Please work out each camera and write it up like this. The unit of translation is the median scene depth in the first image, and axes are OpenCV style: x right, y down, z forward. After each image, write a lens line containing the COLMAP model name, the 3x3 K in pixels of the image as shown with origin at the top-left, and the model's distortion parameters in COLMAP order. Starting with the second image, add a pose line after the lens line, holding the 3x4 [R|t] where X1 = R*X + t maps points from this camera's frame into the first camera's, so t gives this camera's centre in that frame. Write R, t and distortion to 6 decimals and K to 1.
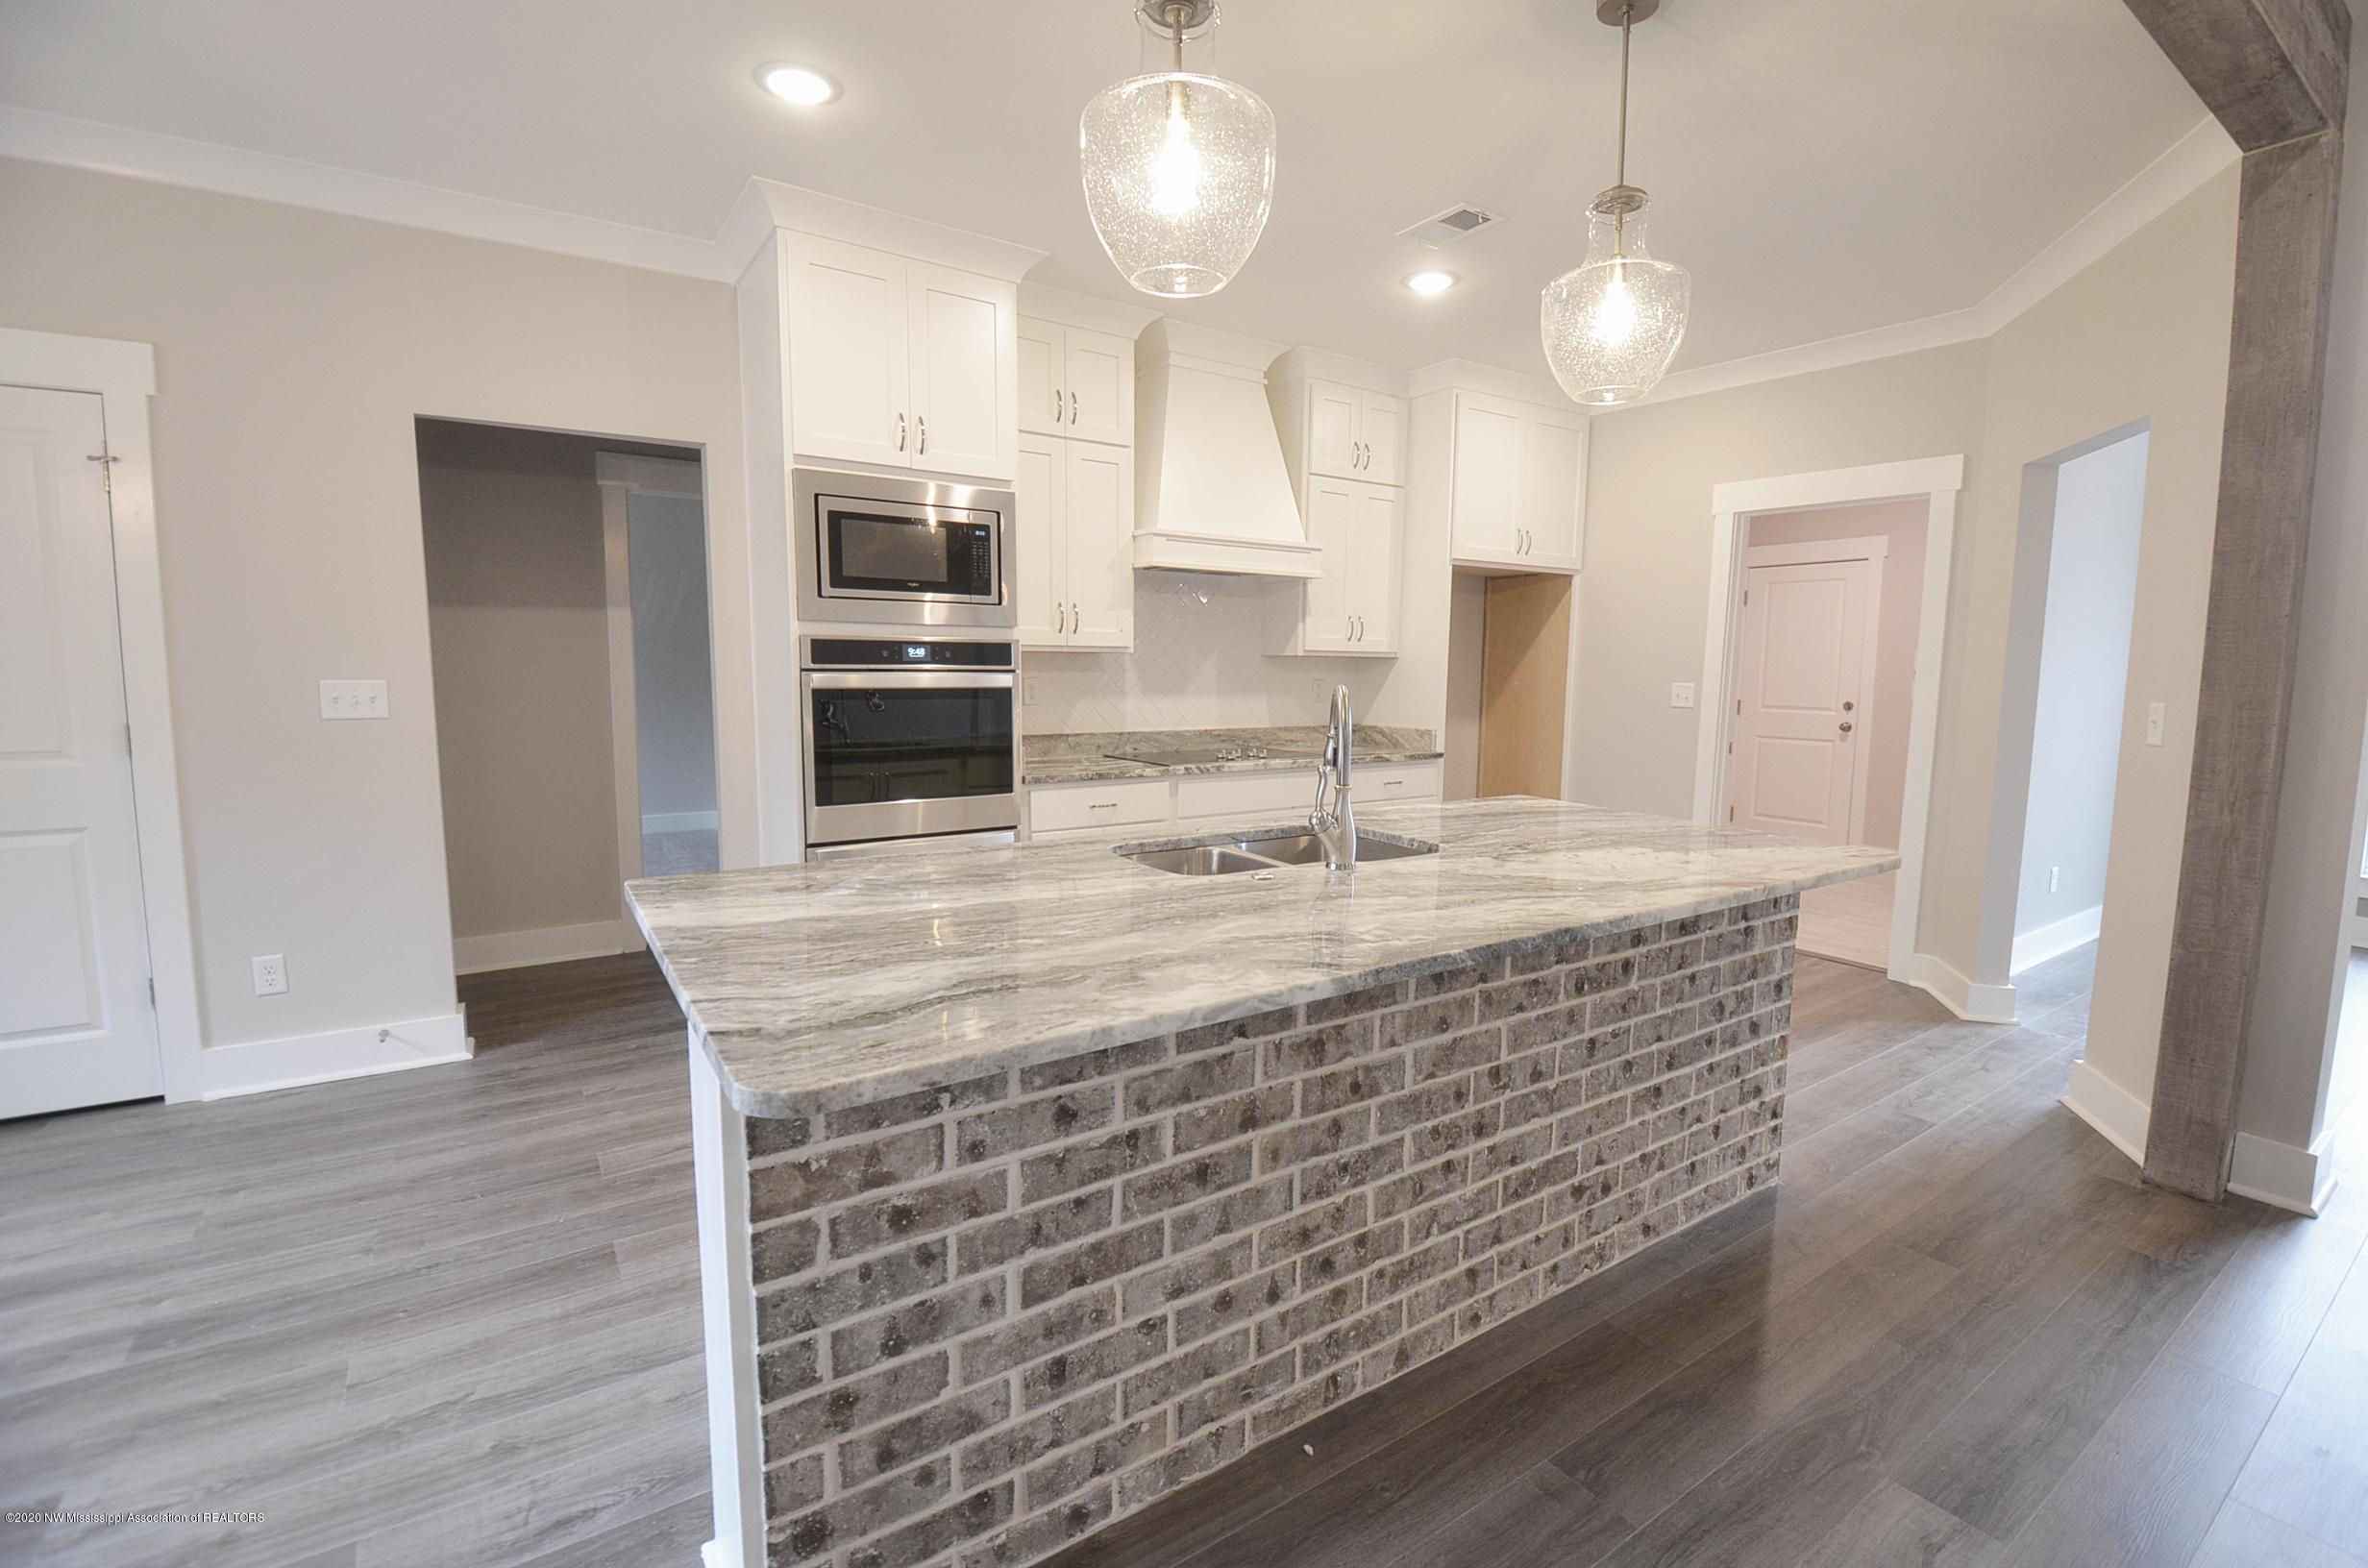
lens RADIAL K [[1033.3, 0, 1209.9], [0, 1033.3, 781.7], [0, 0, 1]] dist [0.027284, -0.033743]
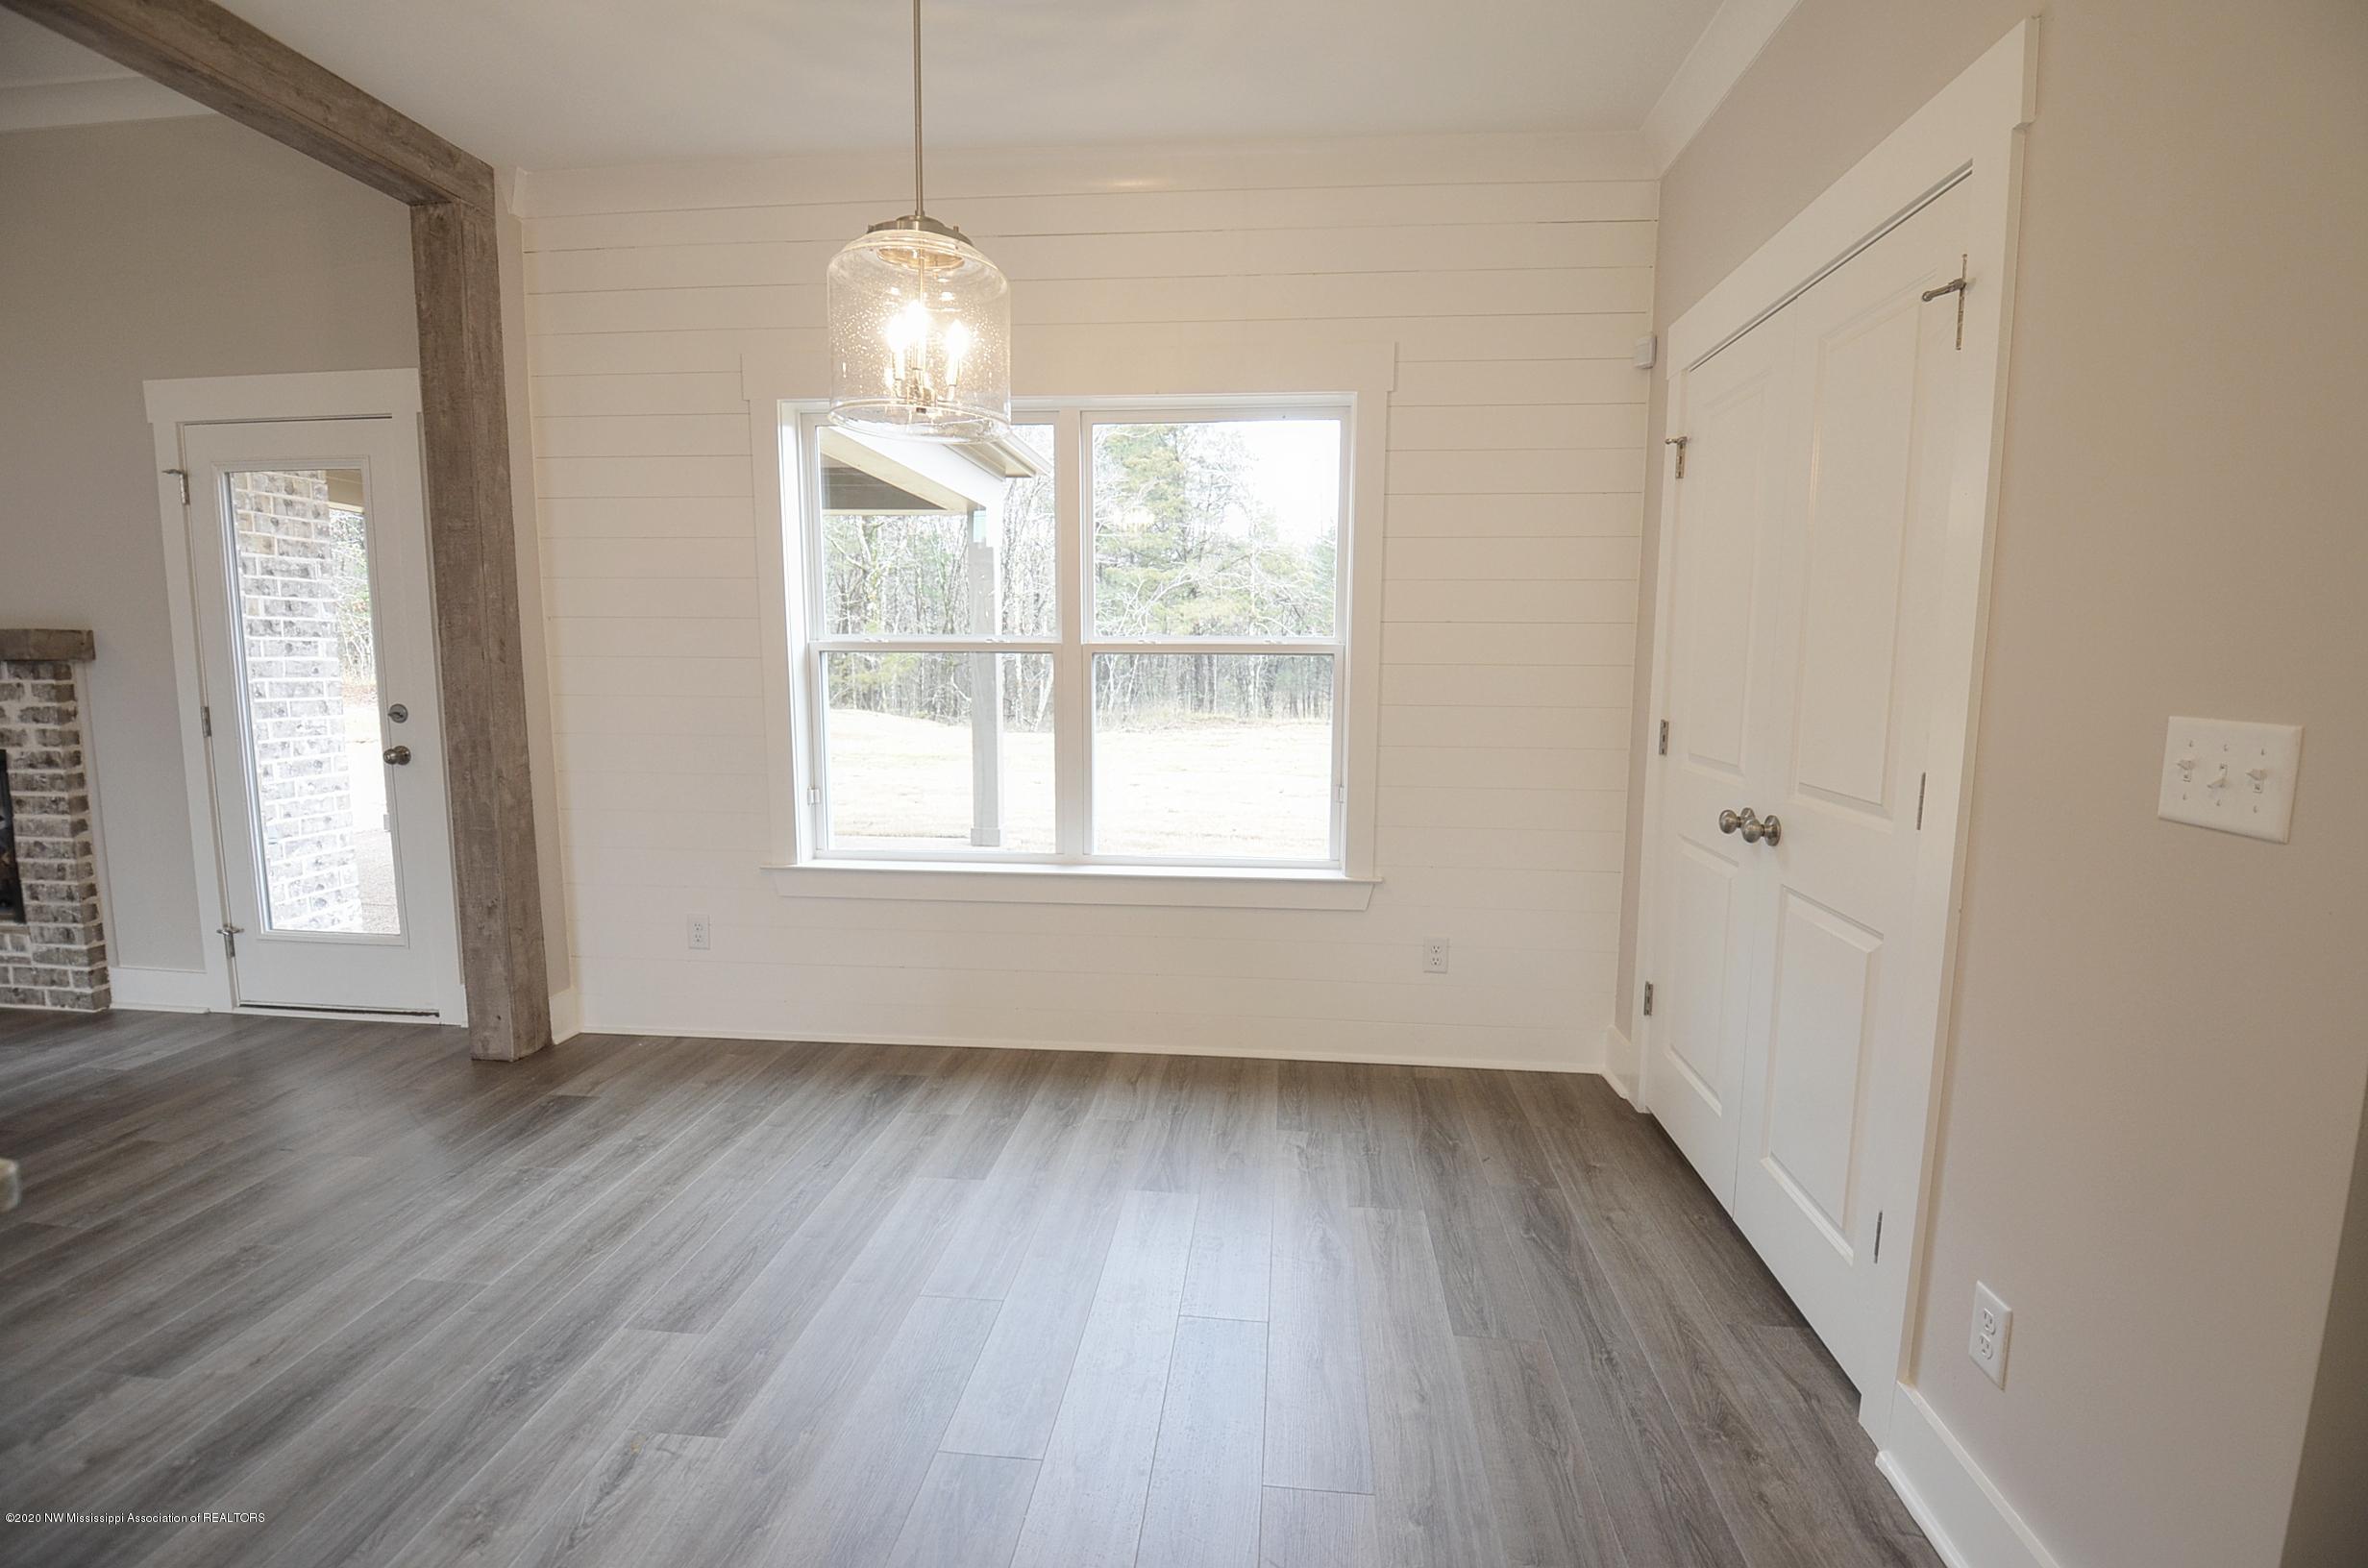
lens RADIAL K [[1043.1, 0, 1200.2], [0, 1043.1, 778.2], [0, 0, 1]] dist [-0.020354, -0.000494]
pose [[-0.640217, 0.077667, -0.764257, -0.519111], [-0.100770, 0.977788, 0.183781, -0.159370], [0.761556, 0.194674, -0.618171, 1.430402]]
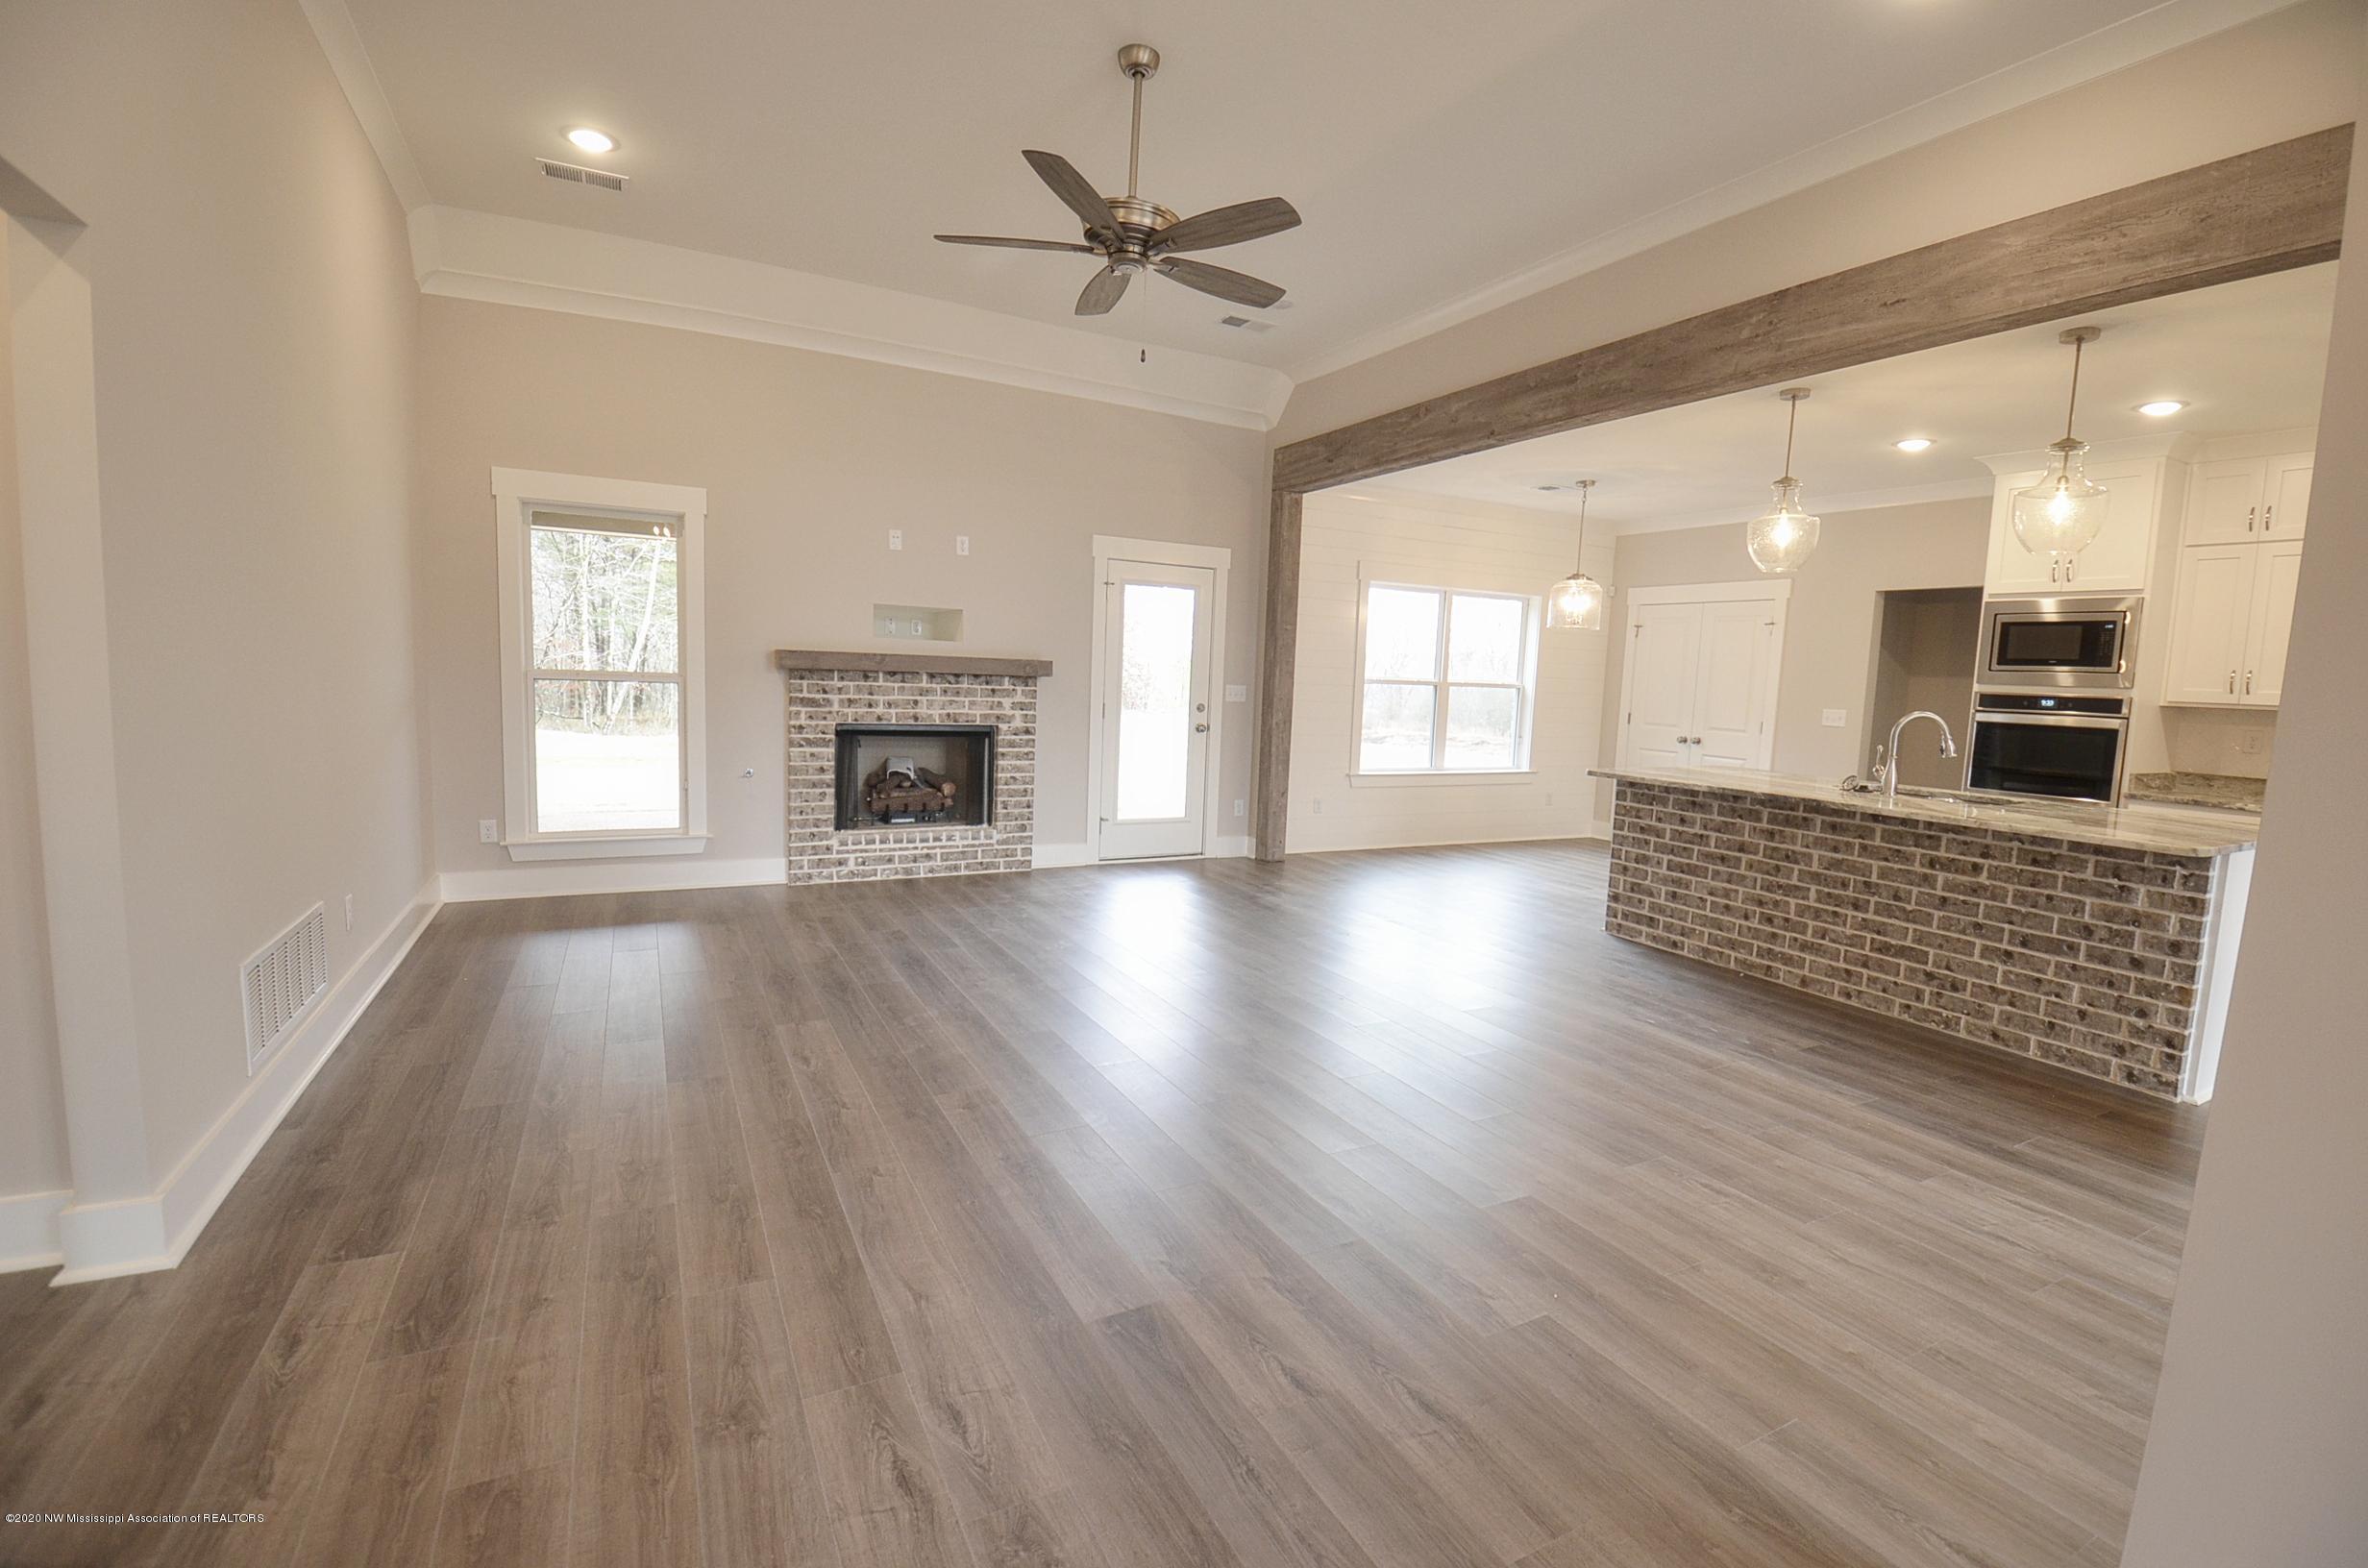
lens RADIAL K [[1037.9, 0, 1202.6], [0, 1037.9, 778.4], [0, 0, 1]] dist [0.021755, -0.039584]
pose [[-0.113736, 0.084736, -0.989891, 2.467515], [-0.153747, 0.982852, 0.101799, 0.049330], [0.981543, 0.163771, -0.098758, -0.195378]]
